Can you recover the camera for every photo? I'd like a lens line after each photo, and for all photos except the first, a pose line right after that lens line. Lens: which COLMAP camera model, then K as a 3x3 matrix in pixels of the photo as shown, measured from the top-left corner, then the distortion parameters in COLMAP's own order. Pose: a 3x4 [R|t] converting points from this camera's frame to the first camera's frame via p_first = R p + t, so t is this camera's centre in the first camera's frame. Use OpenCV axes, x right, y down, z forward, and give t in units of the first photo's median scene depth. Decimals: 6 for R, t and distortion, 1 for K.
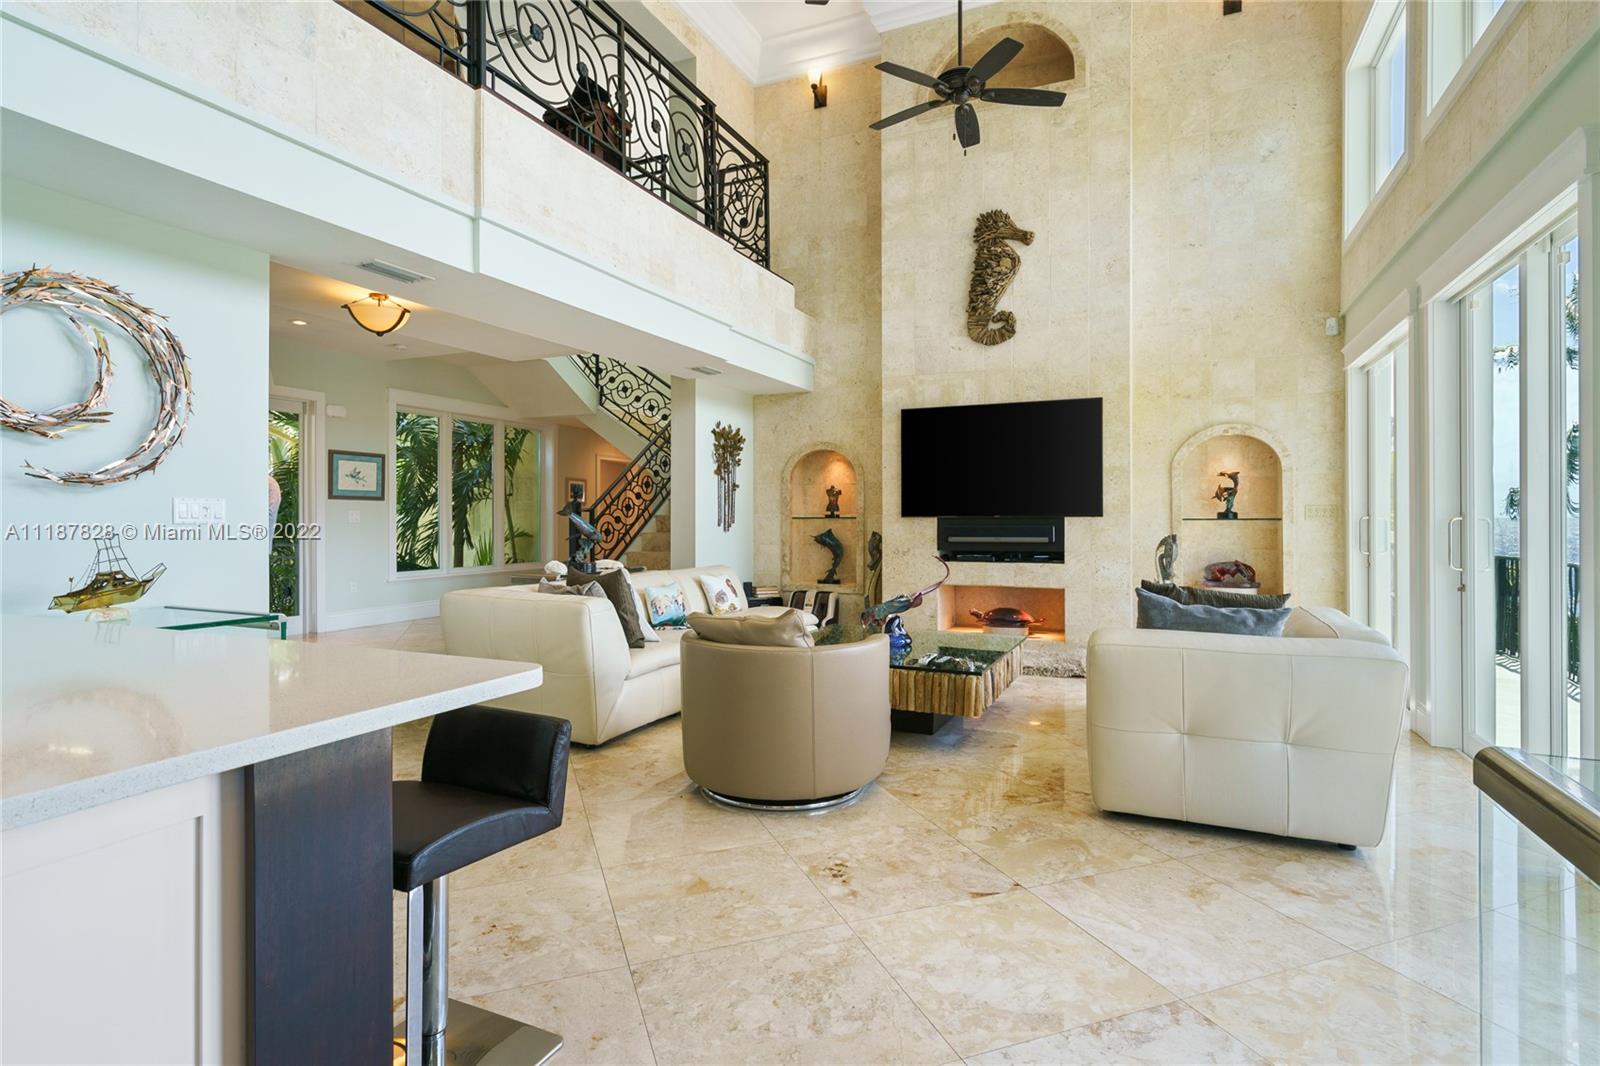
lens RADIAL K [[797.4, 0, 806.6], [0, 797.4, 517.4], [0, 0, 1]] dist [0.000976, 0.000348]
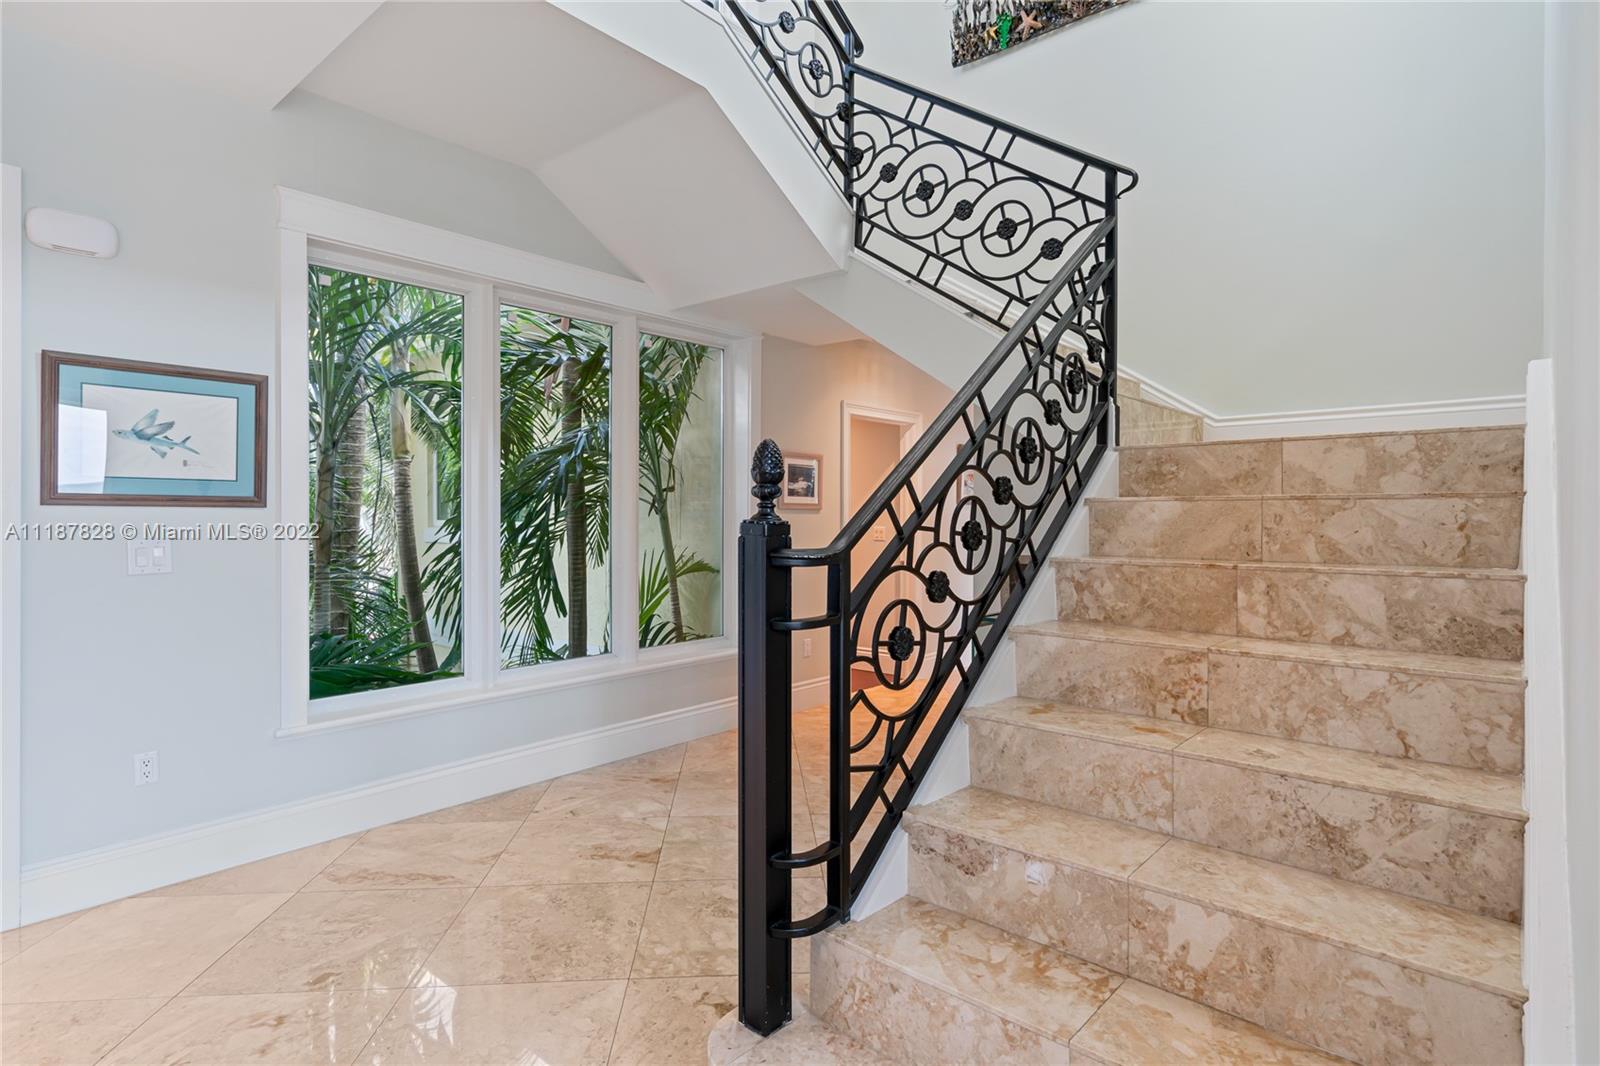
lens RADIAL K [[818.0, 0, 804.2], [0, 818.0, 516.5], [0, 0, 1]] dist [0.000620, 0.001440]
pose [[0.956783, 0.004560, -0.290768, -0.253828], [-0.002854, 0.999976, 0.006292, -0.025718], [0.290790, -0.005190, 0.956773, 0.932914]]
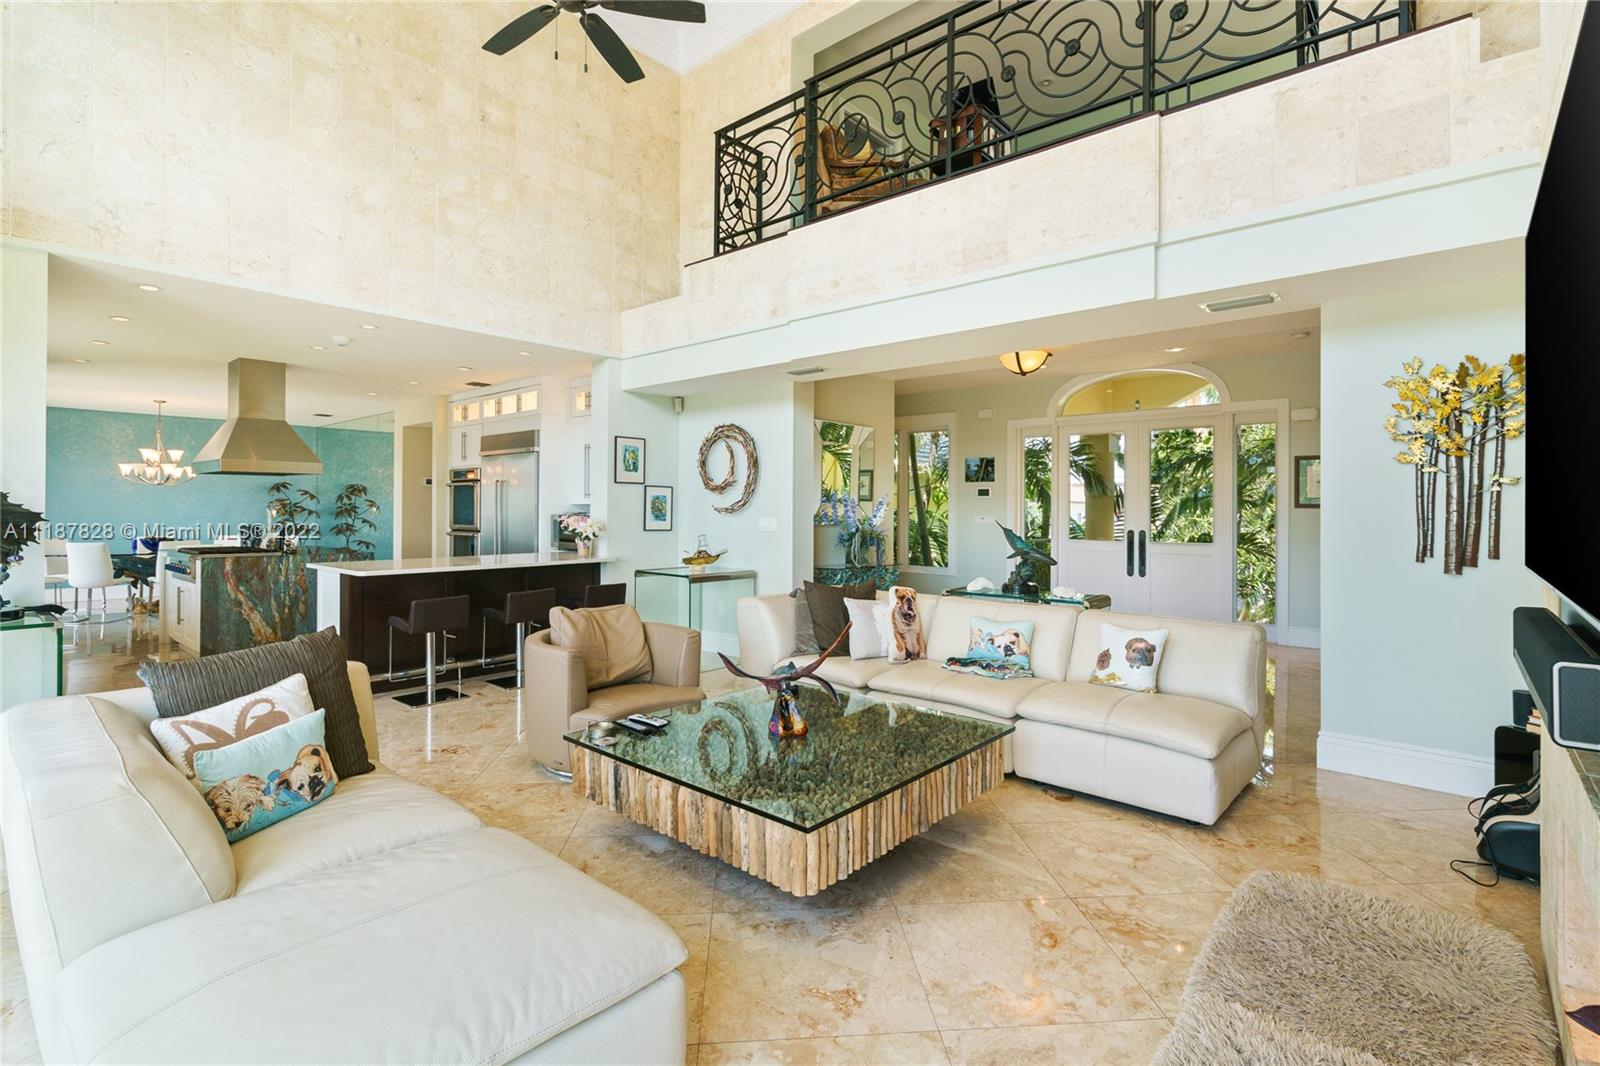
lens RADIAL K [[755.2, 0, 809.6], [0, 755.2, 503.6], [0, 0, 1]] dist [-0.001468, 0.000452]
pose [[-0.287026, -0.006422, -0.957901, 0.518938], [-0.003344, 0.999978, -0.005702, -0.025184], [0.957917, 0.001567, -0.287041, 0.845315]]
